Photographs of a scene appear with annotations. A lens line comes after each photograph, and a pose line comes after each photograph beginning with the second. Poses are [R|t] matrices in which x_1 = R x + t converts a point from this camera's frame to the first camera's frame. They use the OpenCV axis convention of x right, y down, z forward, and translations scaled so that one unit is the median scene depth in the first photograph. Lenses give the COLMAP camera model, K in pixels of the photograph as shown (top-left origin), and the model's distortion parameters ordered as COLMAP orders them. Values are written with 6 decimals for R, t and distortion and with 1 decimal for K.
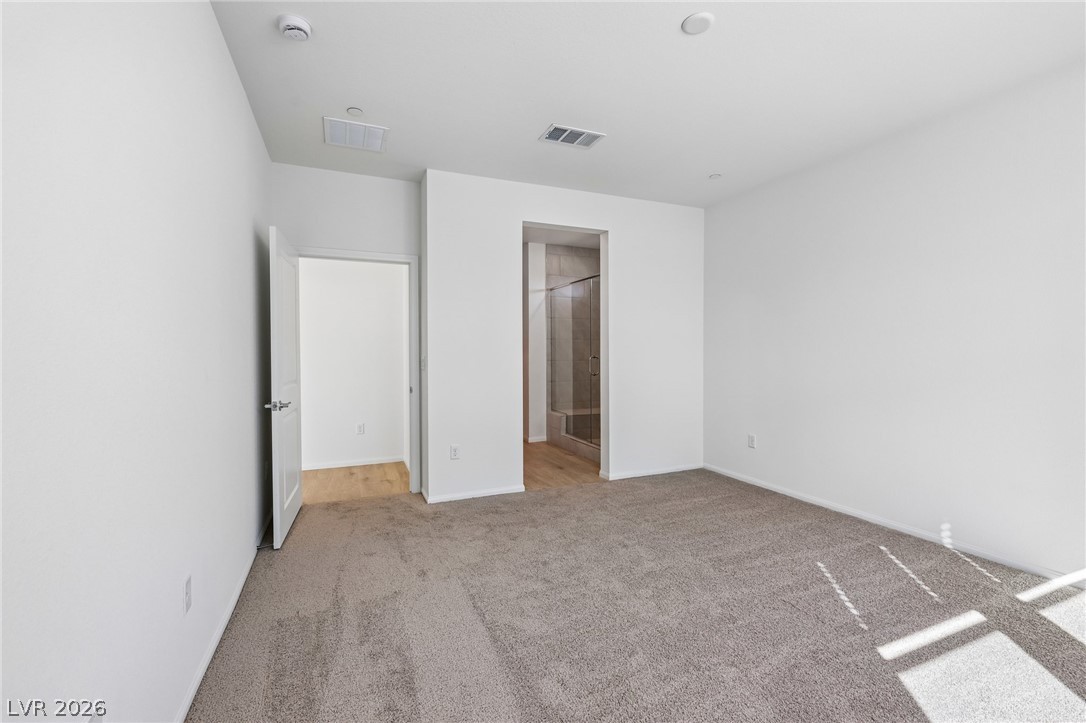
lens RADIAL K [[469.3, 0, 546.8], [0, 469.3, 361.4], [0, 0, 1]] dist [0.002904, -0.000322]
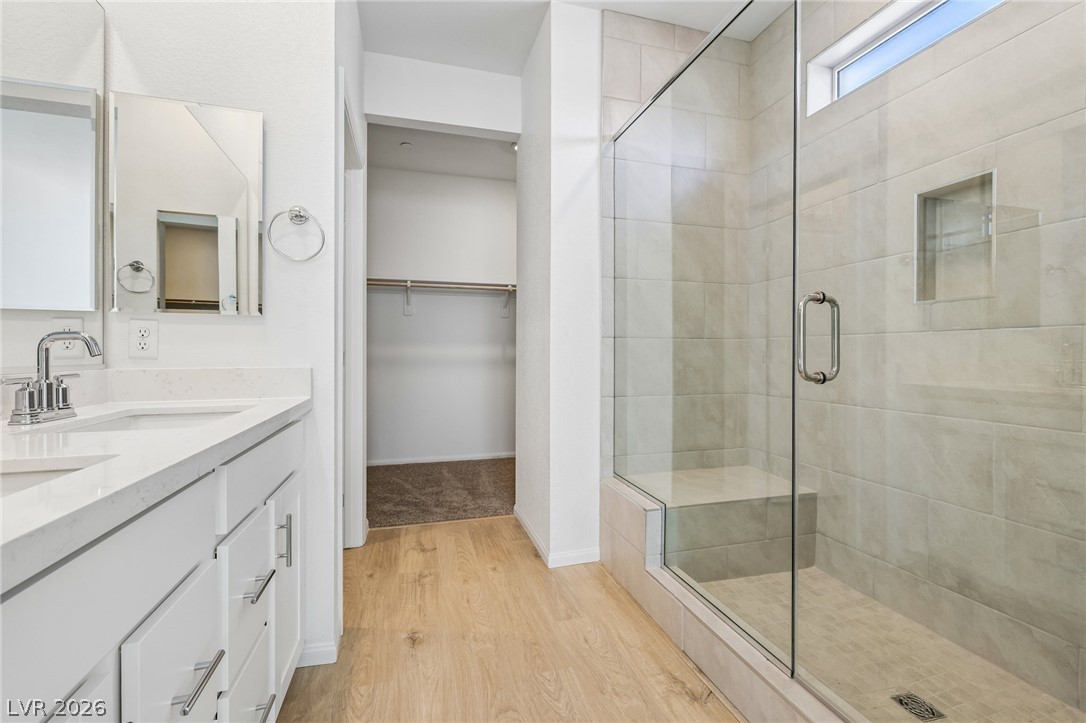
lens RADIAL K [[469.3, 0, 548.1], [0, 469.3, 355.9], [0, 0, 1]] dist [0.002904, -0.000322]
pose [[0.992760, 0.006259, -0.119954, 0.002747], [-0.007393, 0.999932, -0.009006, 0.016540], [0.119890, 0.009828, 0.992739, 0.638334]]
